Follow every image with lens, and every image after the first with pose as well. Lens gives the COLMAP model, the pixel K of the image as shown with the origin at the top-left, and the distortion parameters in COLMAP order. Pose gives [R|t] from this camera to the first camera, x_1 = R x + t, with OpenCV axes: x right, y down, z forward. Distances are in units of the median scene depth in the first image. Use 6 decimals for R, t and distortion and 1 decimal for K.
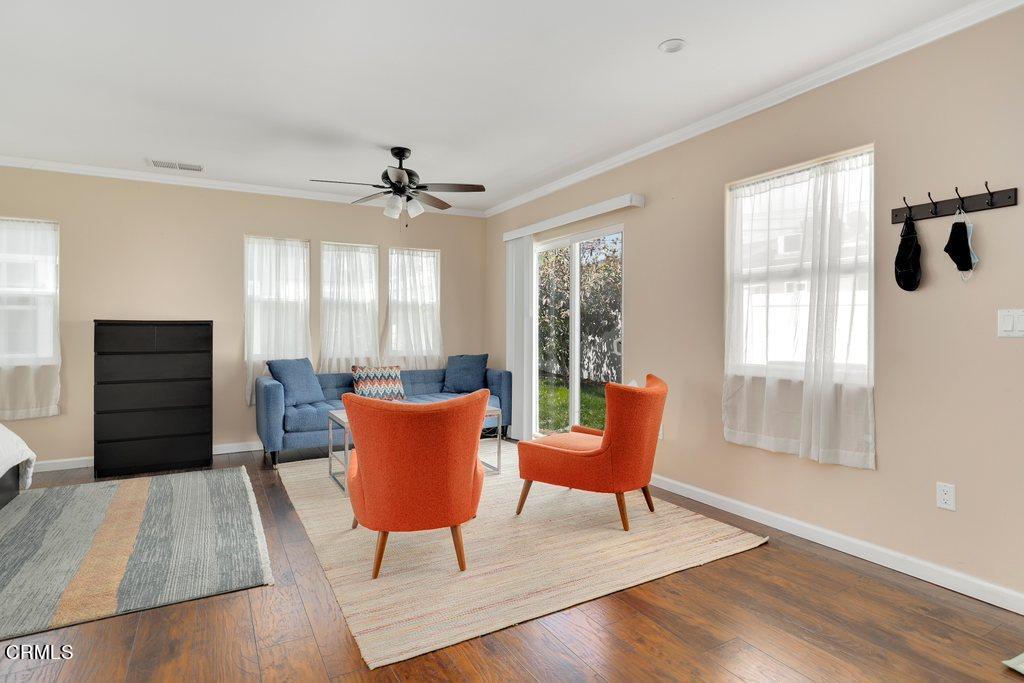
lens RADIAL K [[547.0, 0, 536.8], [0, 547.0, 327.6], [0, 0, 1]] dist [-0.026361, 0.003570]
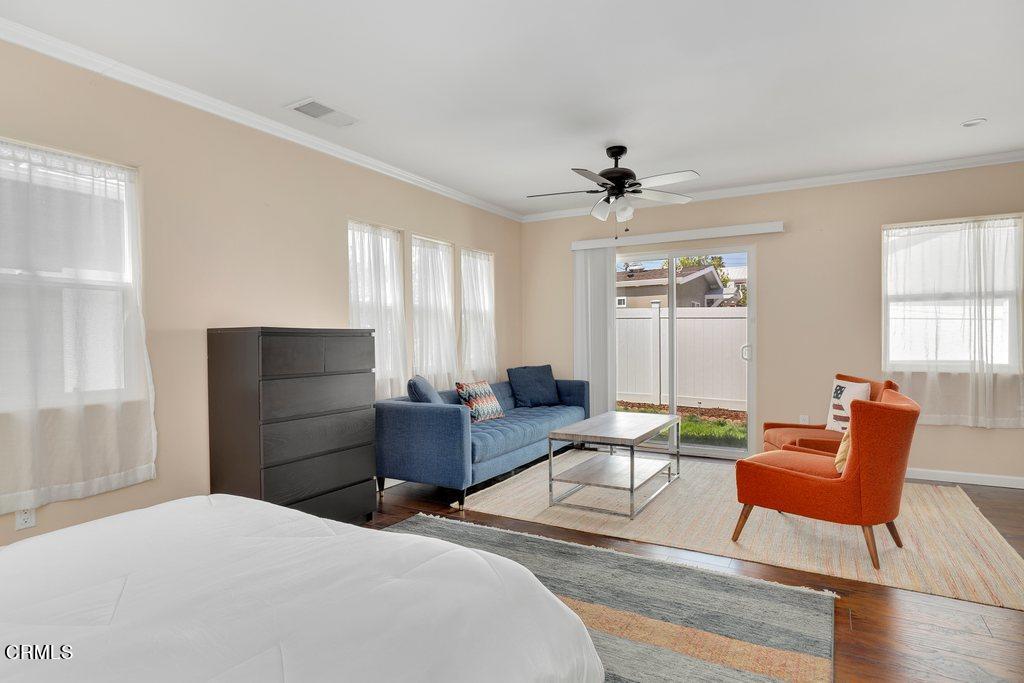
lens RADIAL K [[547.0, 0, 529.7], [0, 547.0, 342.5], [0, 0, 1]] dist [-0.026361, 0.003570]
pose [[0.872612, -0.010838, 0.488295, -0.812701], [0.006479, 0.999923, 0.010615, -0.002130], [-0.488372, -0.006099, 0.872614, 0.230077]]
